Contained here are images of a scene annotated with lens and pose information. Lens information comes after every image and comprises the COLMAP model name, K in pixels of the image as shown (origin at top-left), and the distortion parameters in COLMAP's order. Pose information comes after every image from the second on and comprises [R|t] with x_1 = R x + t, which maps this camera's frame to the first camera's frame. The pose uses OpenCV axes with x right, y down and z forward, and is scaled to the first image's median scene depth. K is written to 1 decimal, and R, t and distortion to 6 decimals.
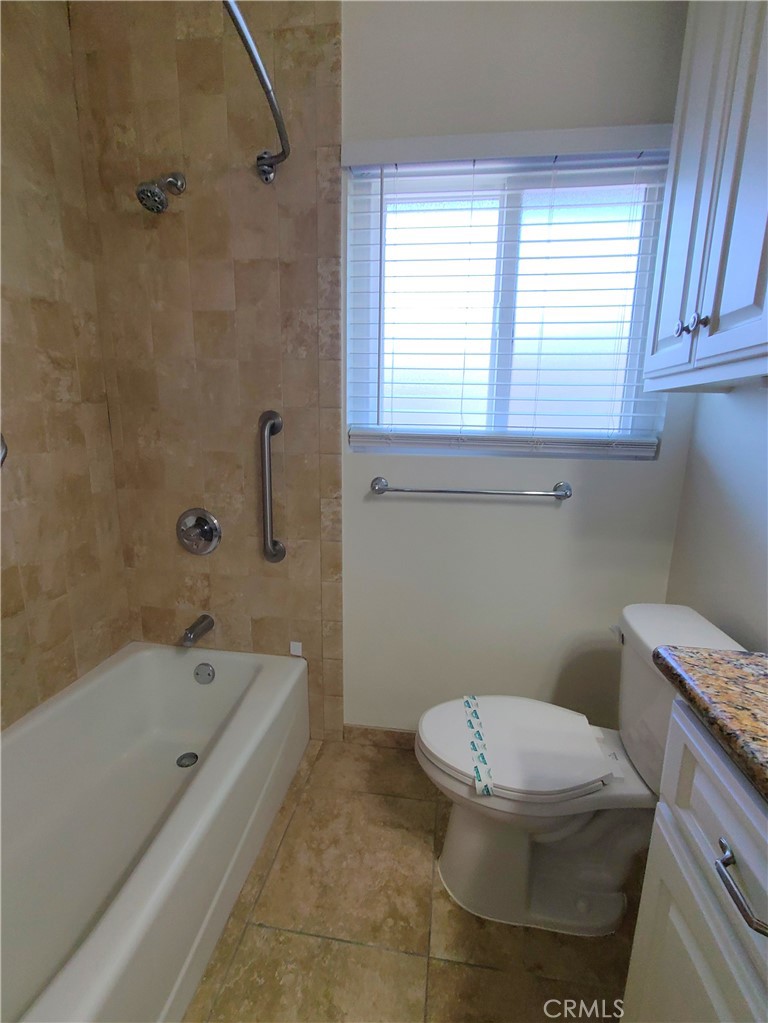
lens RADIAL K [[459.9, 0, 389.2], [0, 459.9, 515.0], [0, 0, 1]] dist [0.012168, -0.000068]
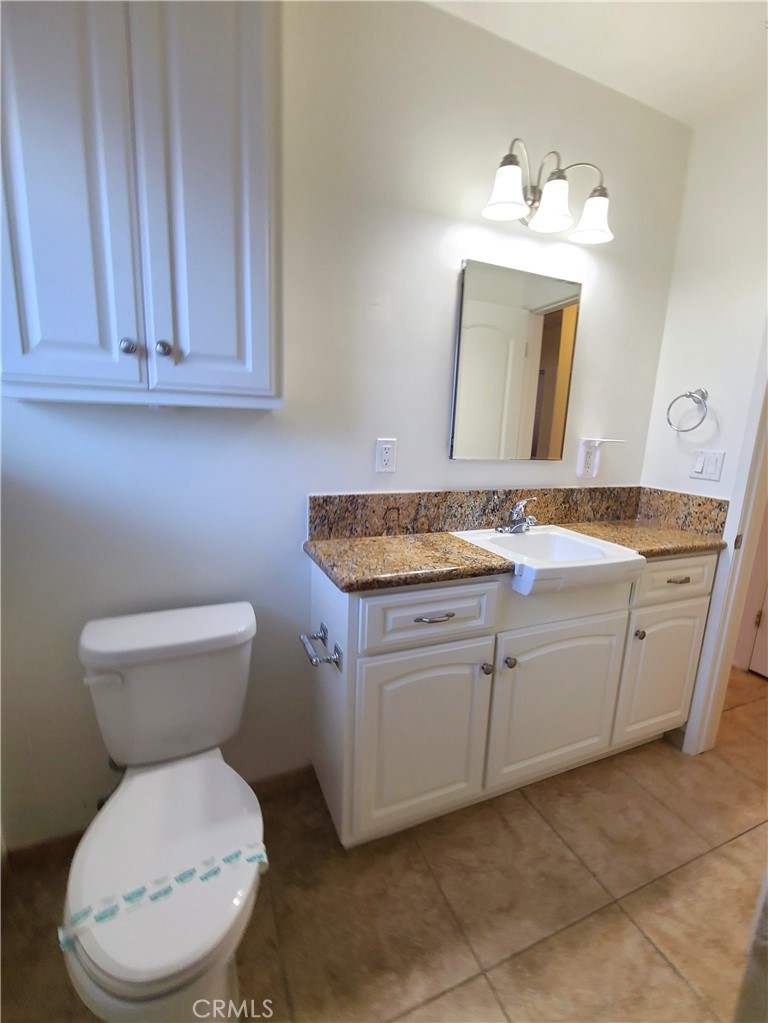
lens RADIAL K [[459.9, 0, 389.2], [0, 459.9, 515.0], [0, 0, 1]] dist [0.012168, -0.000068]
pose [[-0.531439, -0.213685, 0.819702, -0.363663], [0.121008, 0.938586, 0.323129, -0.204645], [-0.838409, 0.270914, -0.472944, 0.728938]]
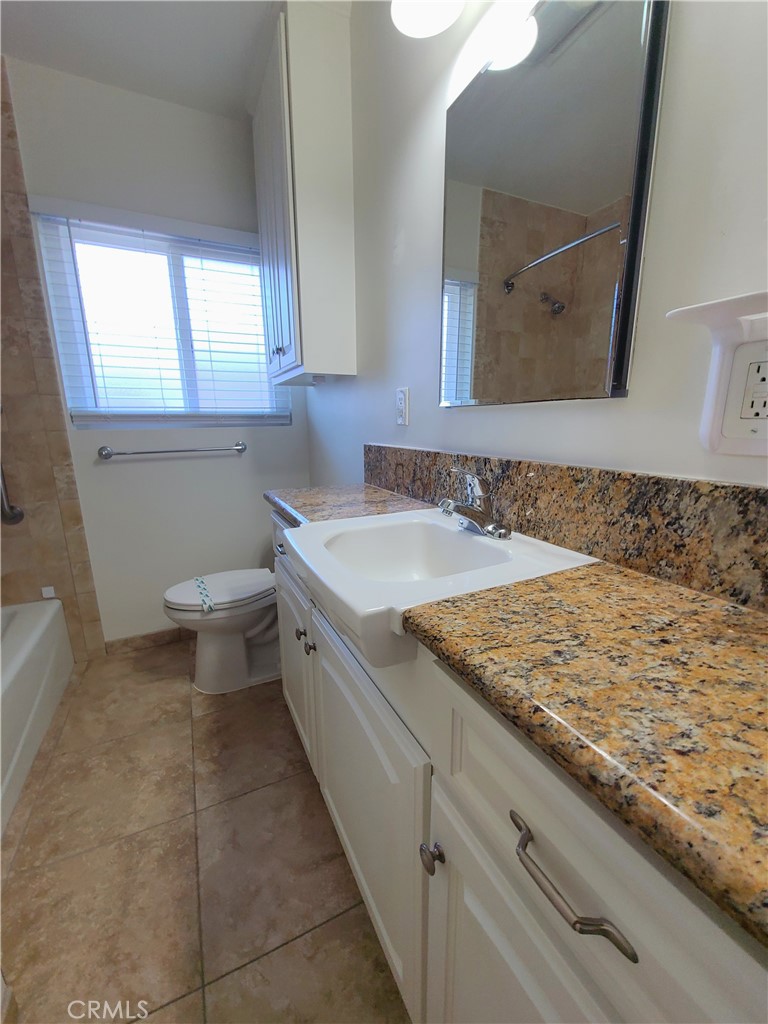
lens RADIAL K [[417.1, 0, 384.0], [0, 417.1, 512.0], [0, 0, 1]] dist [0.000507, -0.000520]
pose [[0.829756, -0.147833, 0.538192, -0.029646], [0.141002, 0.988528, 0.054144, 0.165810], [-0.540022, 0.030960, 0.841081, -0.496516]]
